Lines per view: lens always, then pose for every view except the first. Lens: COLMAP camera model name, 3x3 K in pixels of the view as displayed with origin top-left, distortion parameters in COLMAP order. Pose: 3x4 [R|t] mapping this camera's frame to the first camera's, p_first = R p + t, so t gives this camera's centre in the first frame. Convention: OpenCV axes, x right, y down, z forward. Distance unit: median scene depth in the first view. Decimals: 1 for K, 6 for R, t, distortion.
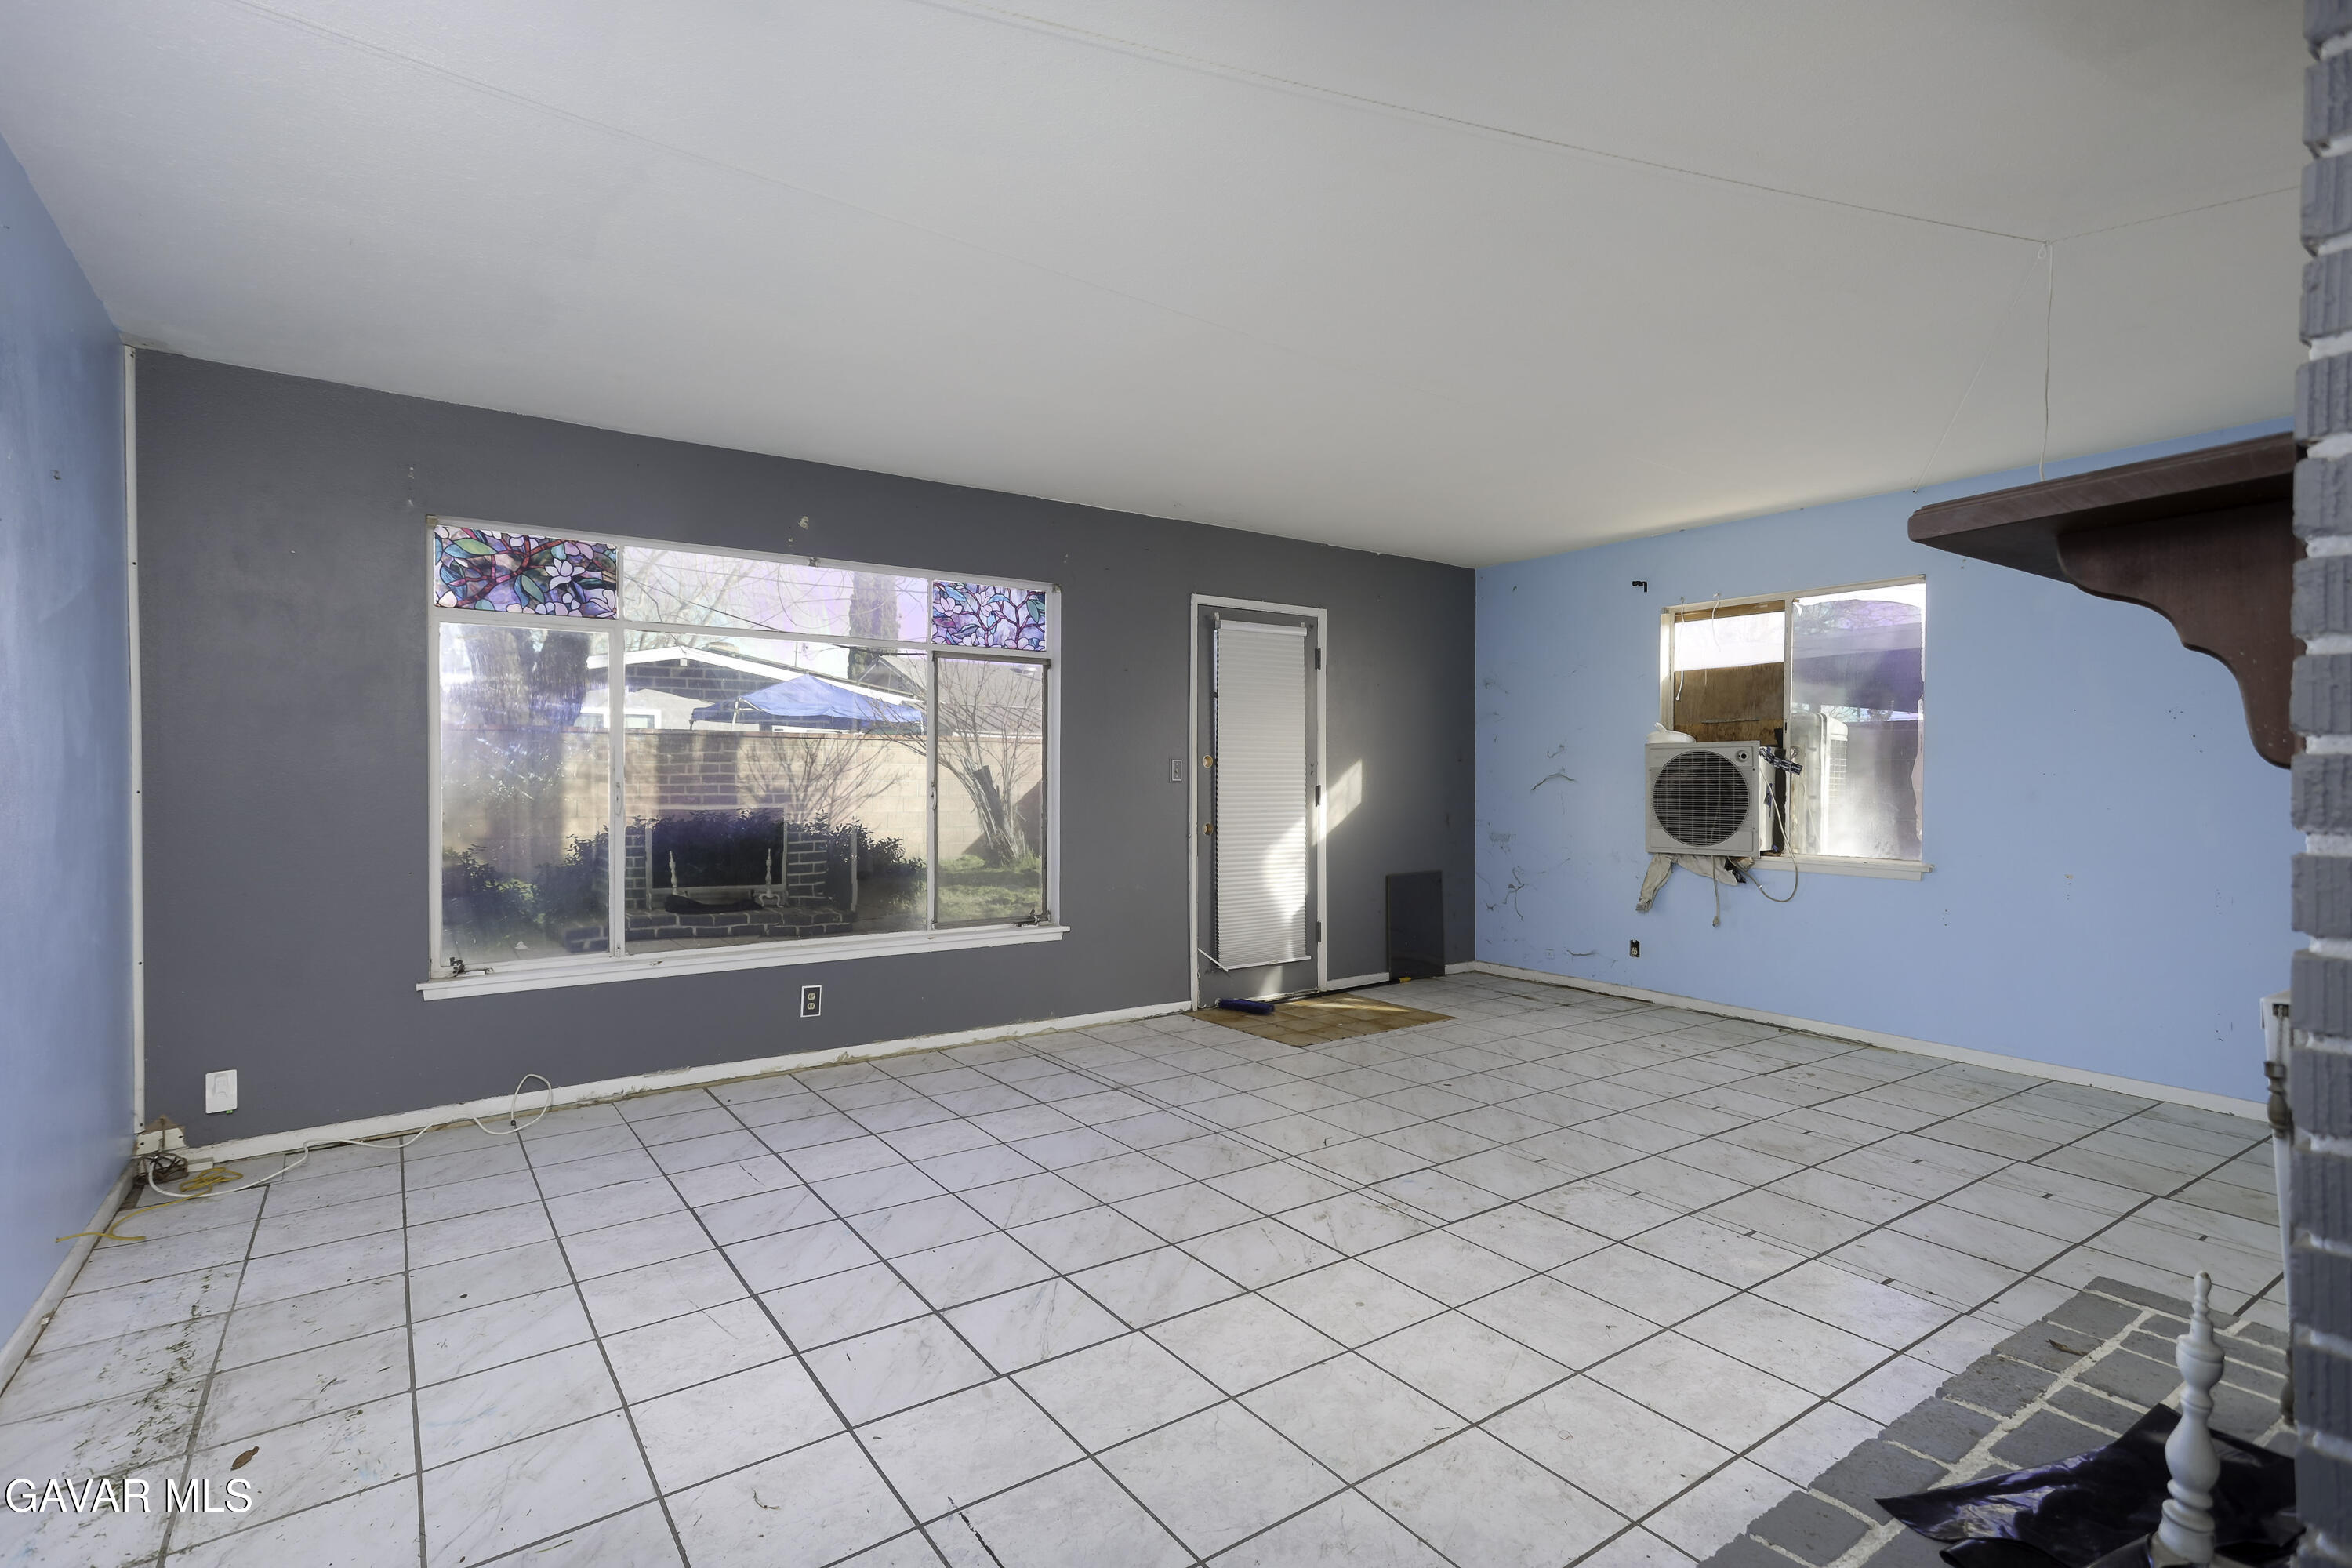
lens RADIAL K [[1132.2, 0, 1176.0], [0, 1132.2, 784.0], [0, 0, 1]] dist [0.015987, 0.000234]
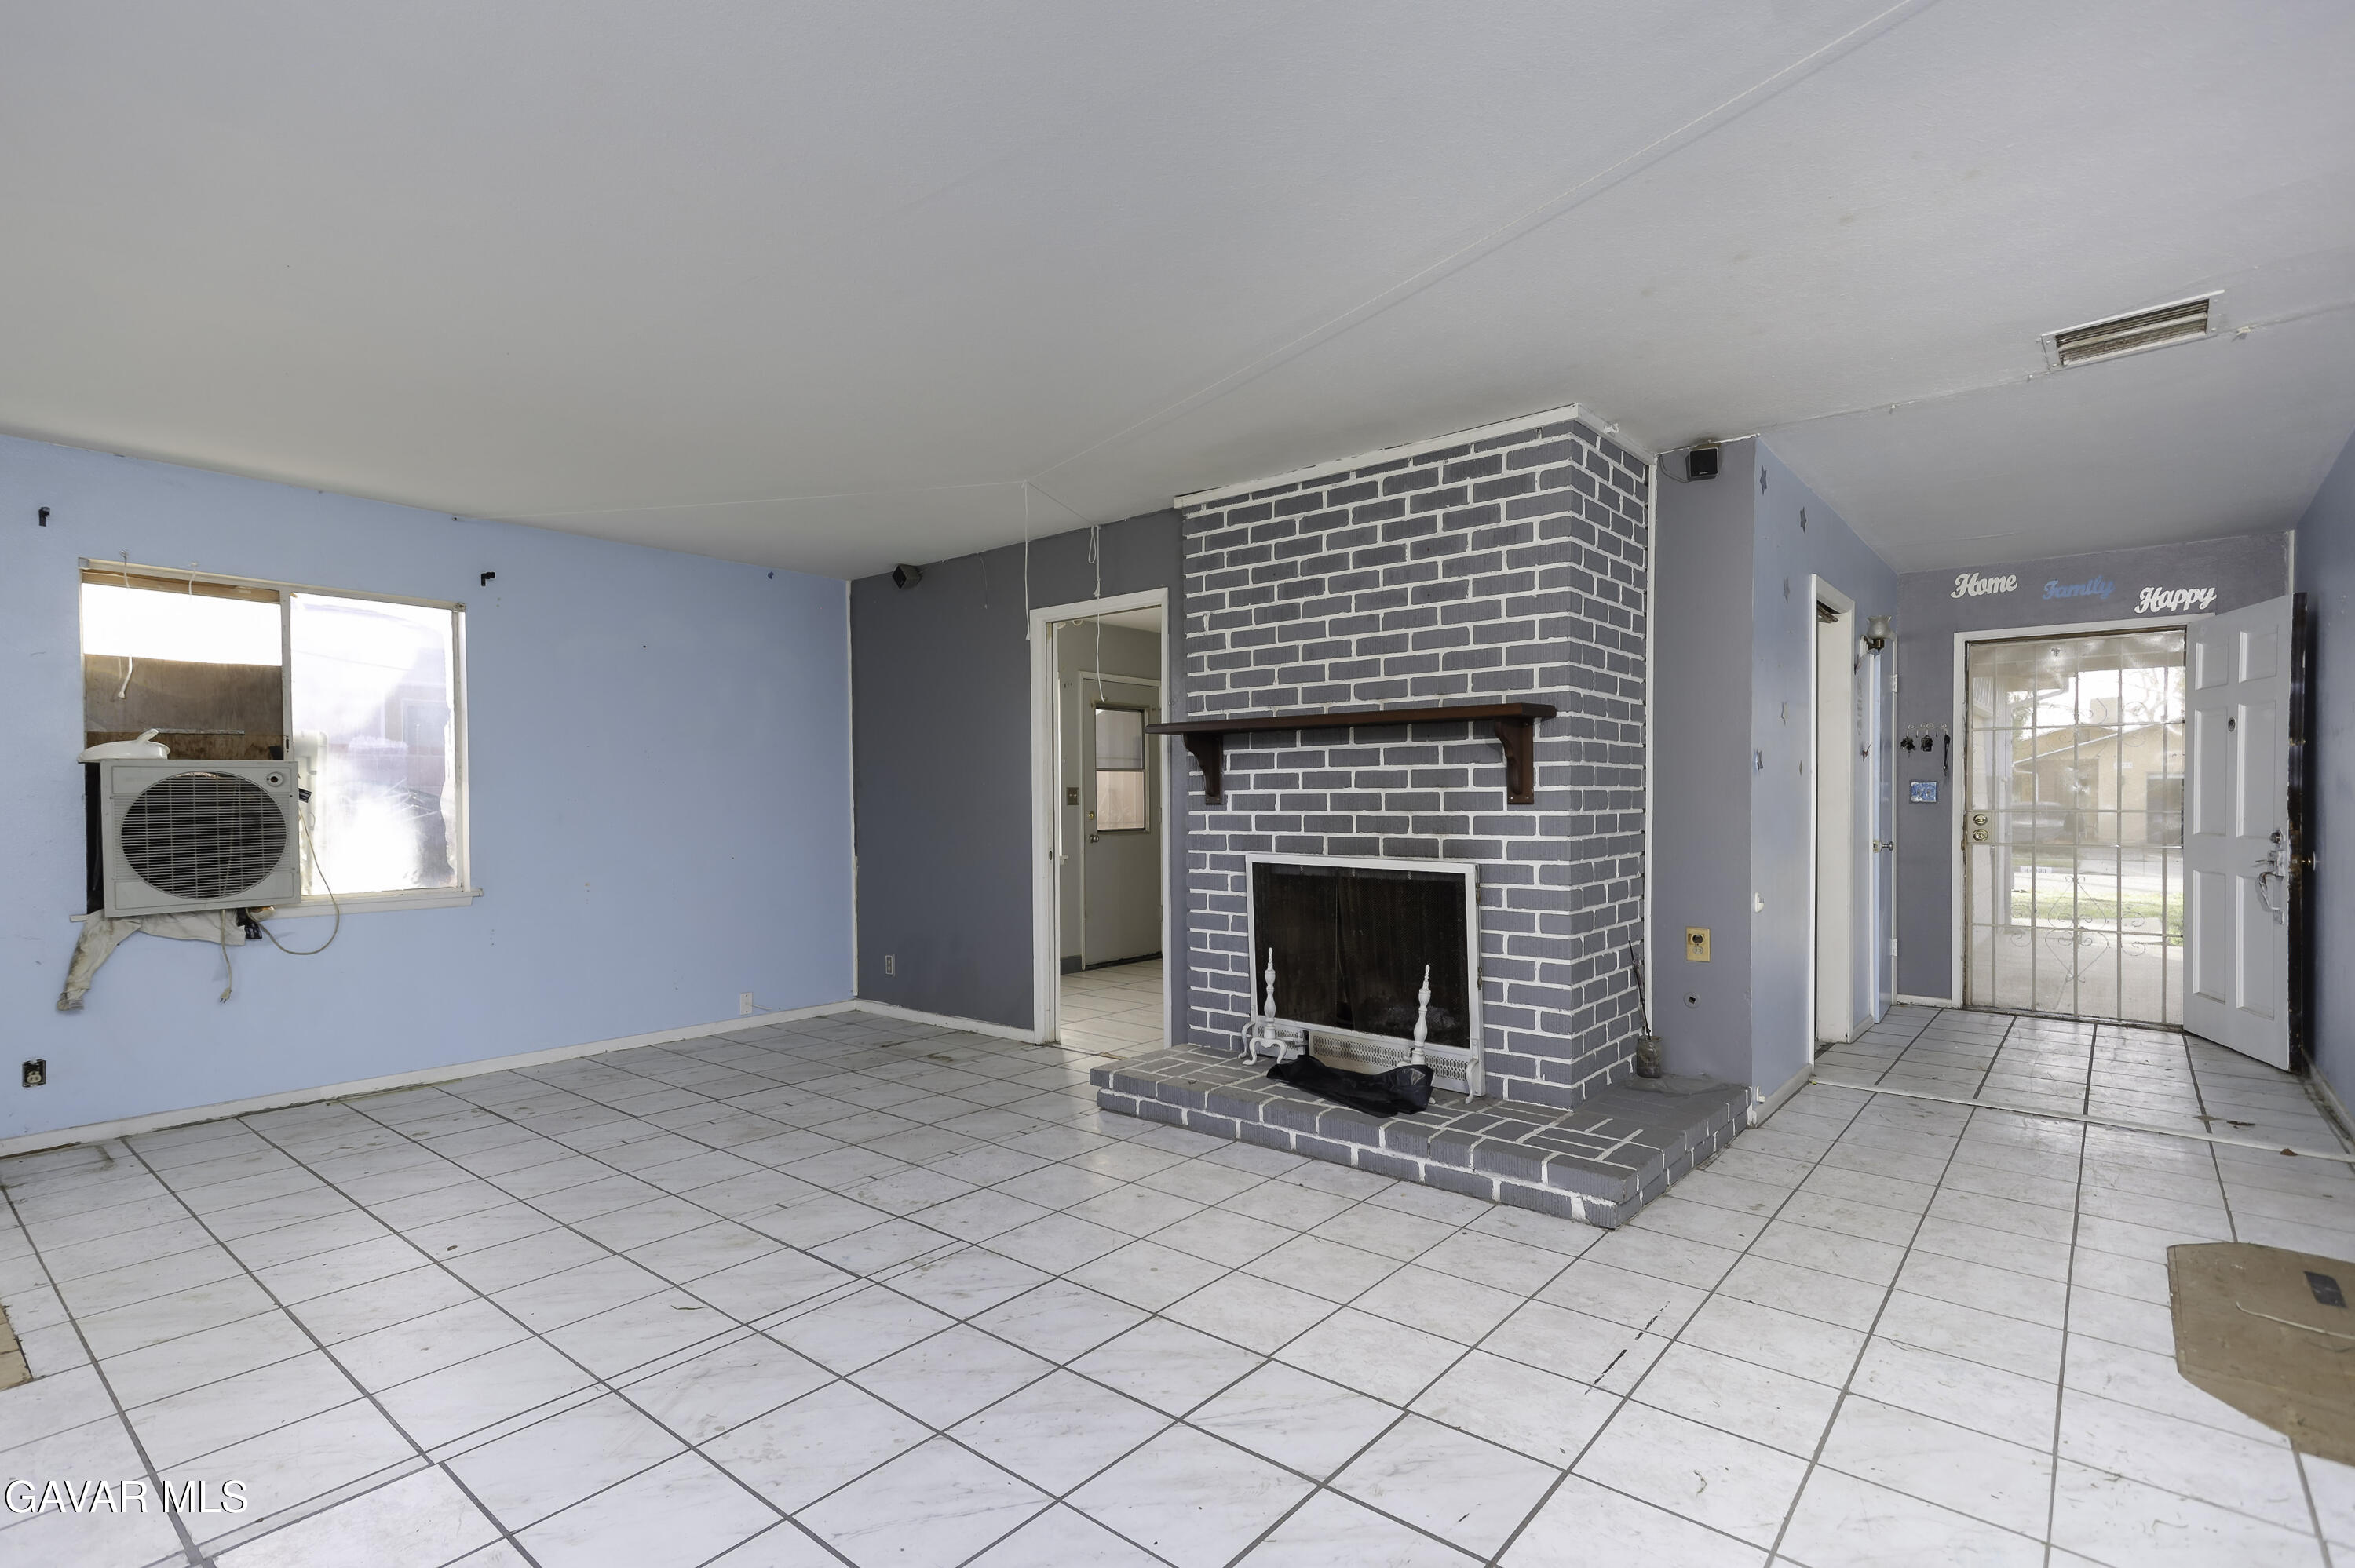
lens RADIAL K [[1151.2, 0, 1138.3], [0, 1151.2, 766.5], [0, 0, 1]] dist [0.024694, 0.000754]
pose [[-0.249046, 0.023742, 0.968201, -0.671950], [0.016341, 0.999660, -0.020310, -0.009770], [-0.968354, 0.010764, -0.249349, 0.917299]]
